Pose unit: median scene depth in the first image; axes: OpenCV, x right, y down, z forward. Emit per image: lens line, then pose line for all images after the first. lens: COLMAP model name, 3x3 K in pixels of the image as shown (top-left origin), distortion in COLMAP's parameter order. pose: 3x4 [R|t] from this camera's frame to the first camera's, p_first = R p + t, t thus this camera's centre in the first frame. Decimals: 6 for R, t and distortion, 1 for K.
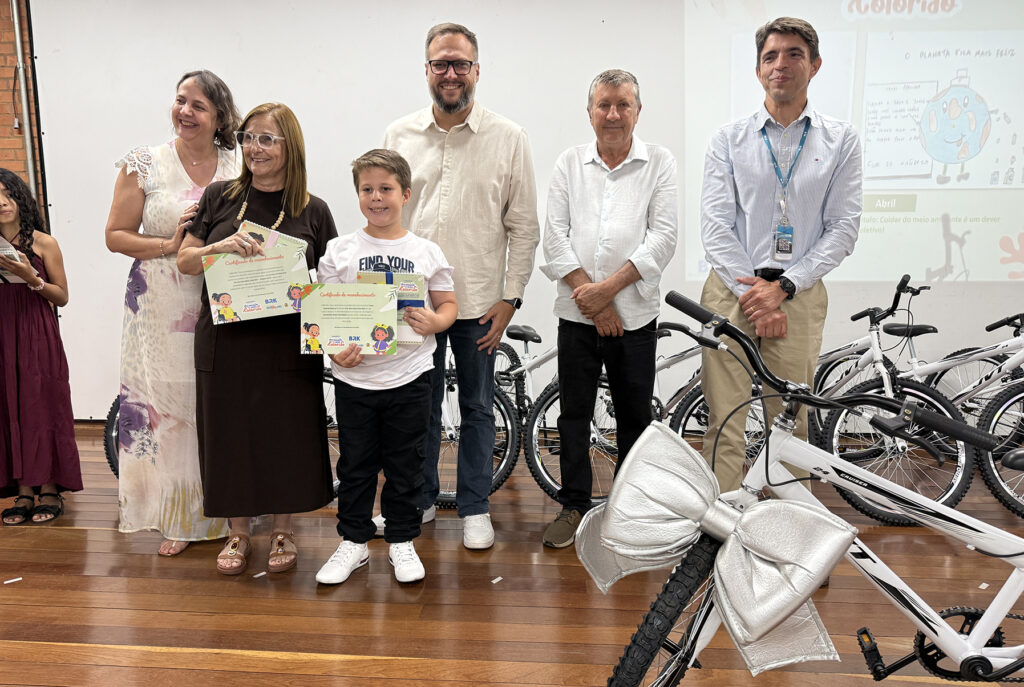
lens RADIAL K [[695.3, 0, 510.0], [0, 695.3, 375.0], [0, 0, 1]] dist [0.001621, -0.009549]
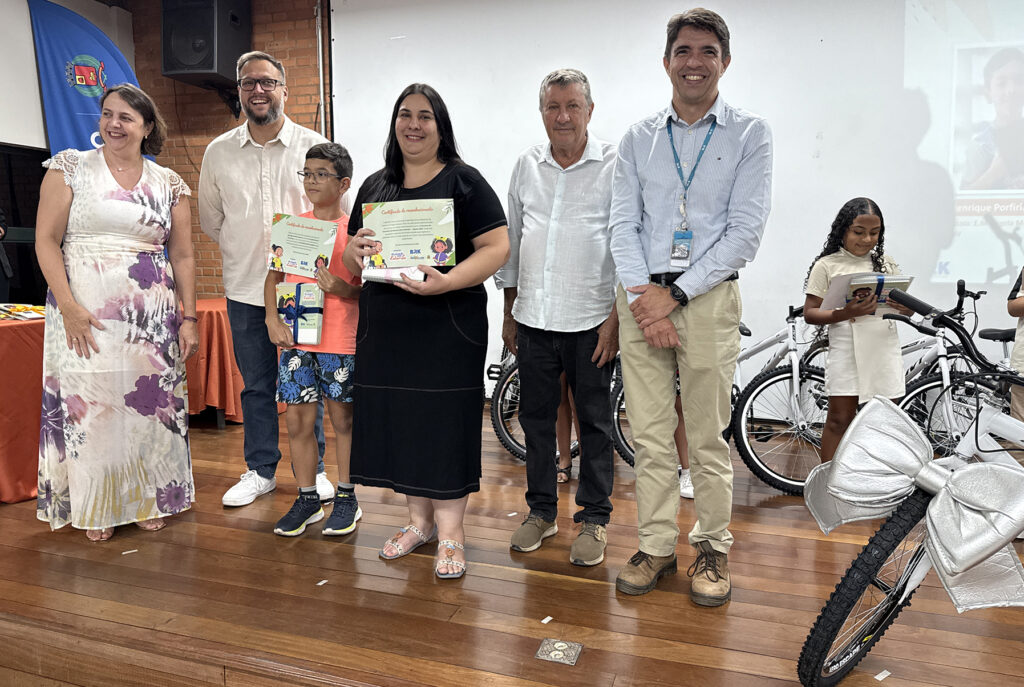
lens RADIAL K [[712.1, 0, 512.3], [0, 712.1, 357.2], [0, 0, 1]] dist [-0.006934, -0.005474]
pose [[0.969874, 0.036105, -0.240917, -0.085311], [-0.041313, 0.999008, -0.016598, 0.035434], [0.240079, 0.026051, 0.970404, -0.275855]]
